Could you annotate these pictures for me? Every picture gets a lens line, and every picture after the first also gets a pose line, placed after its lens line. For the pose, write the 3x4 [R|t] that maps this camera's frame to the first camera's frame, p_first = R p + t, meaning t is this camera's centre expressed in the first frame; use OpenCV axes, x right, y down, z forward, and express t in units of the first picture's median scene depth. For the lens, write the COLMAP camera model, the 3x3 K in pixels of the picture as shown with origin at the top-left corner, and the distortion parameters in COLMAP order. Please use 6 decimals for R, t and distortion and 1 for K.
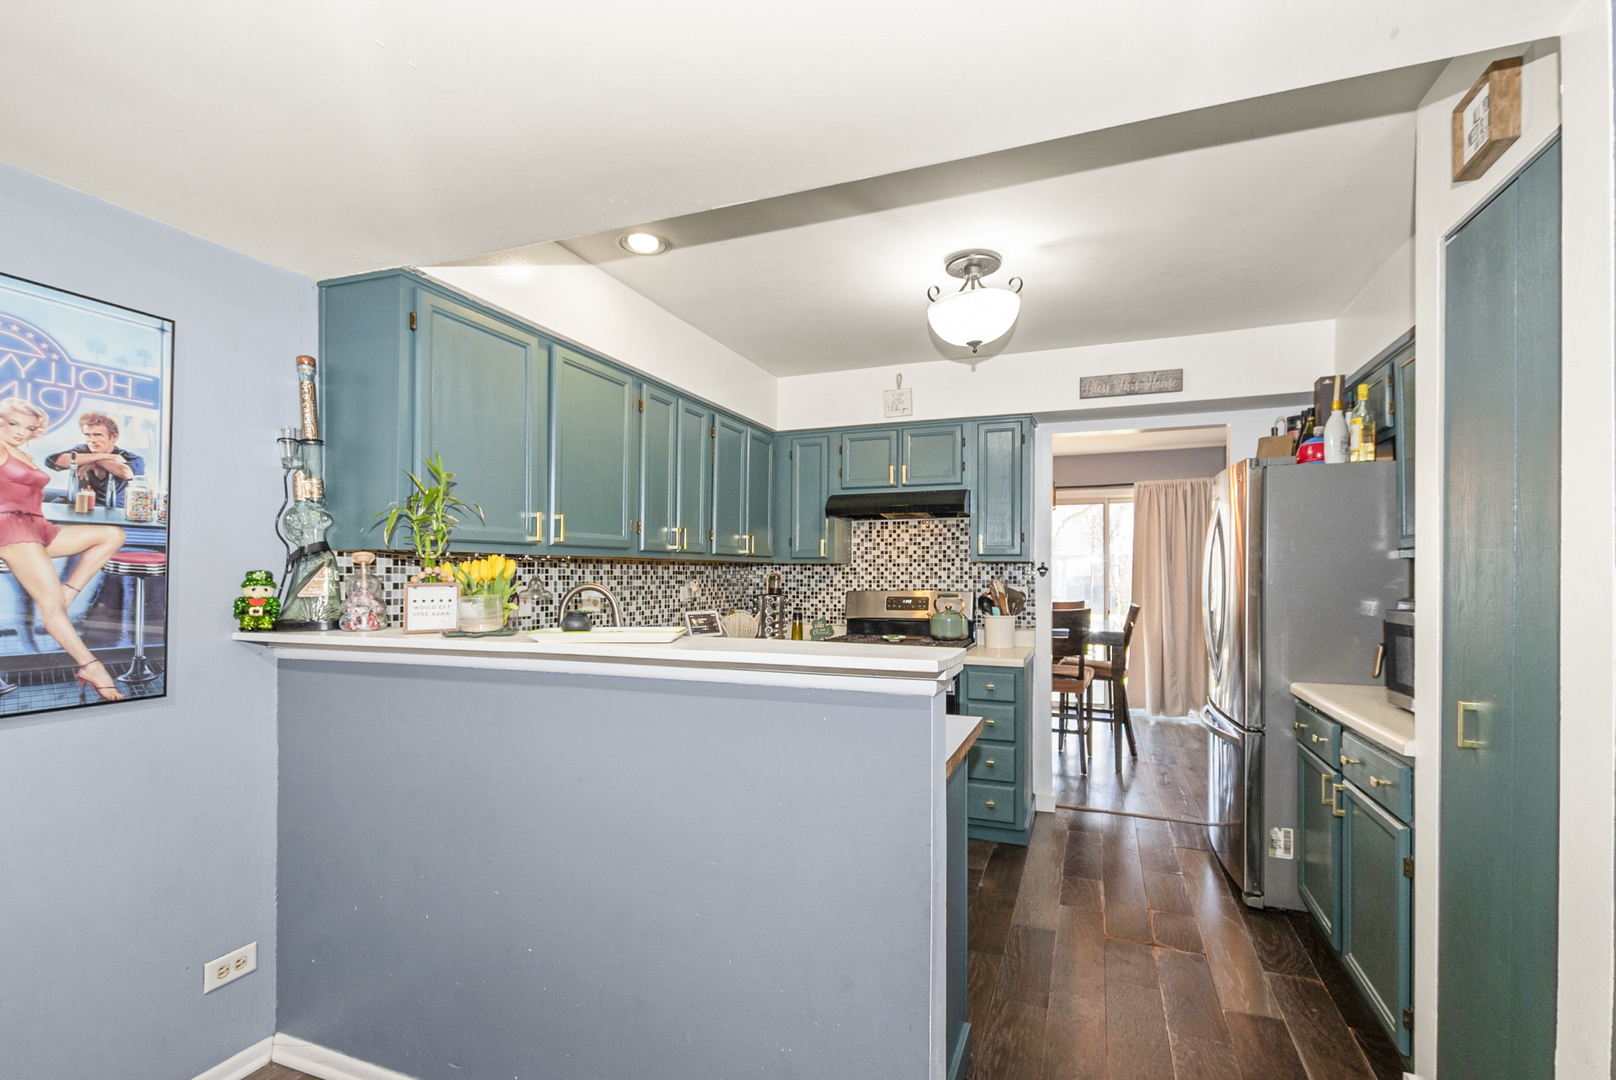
lens RADIAL K [[719.5, 0, 815.6], [0, 719.5, 569.3], [0, 0, 1]] dist [-0.000311, -0.000057]
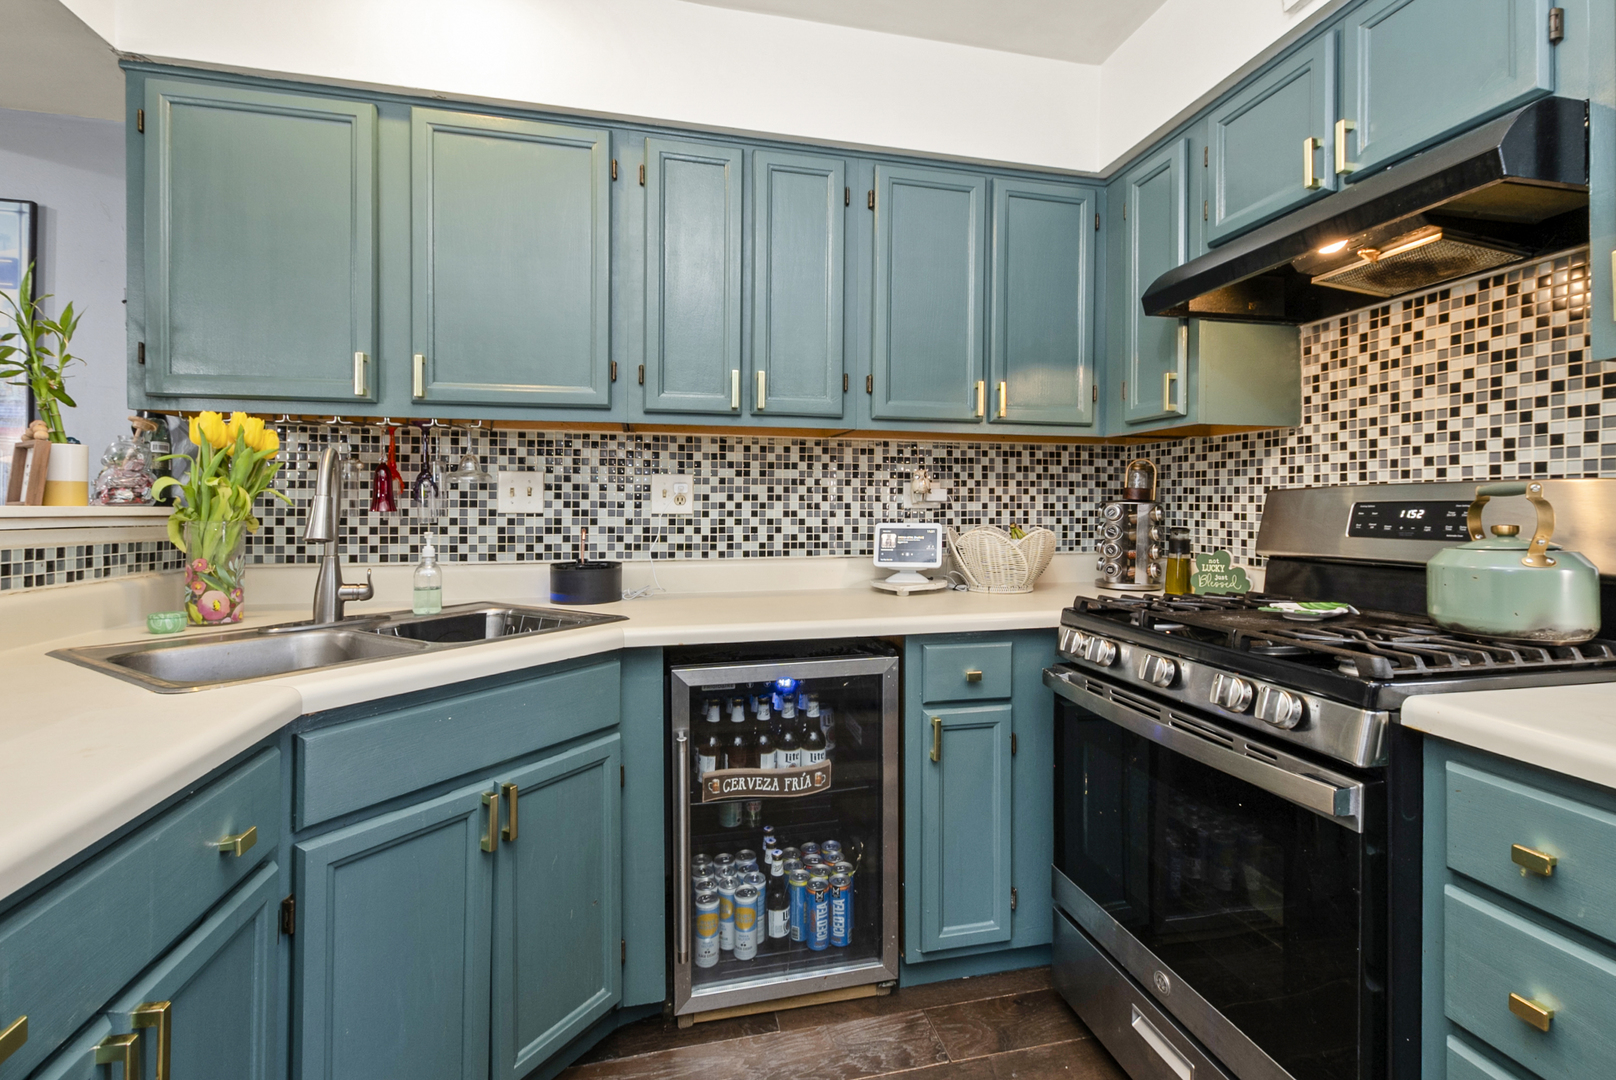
lens RADIAL K [[723.1, 0, 812.8], [0, 723.1, 501.3], [0, 0, 1]] dist [-0.001232, -0.000189]
pose [[0.567794, -0.004796, -0.823157, 0.251117], [0.002477, 0.999988, -0.004117, 0.039122], [0.823167, 0.000299, 0.567800, 0.558332]]
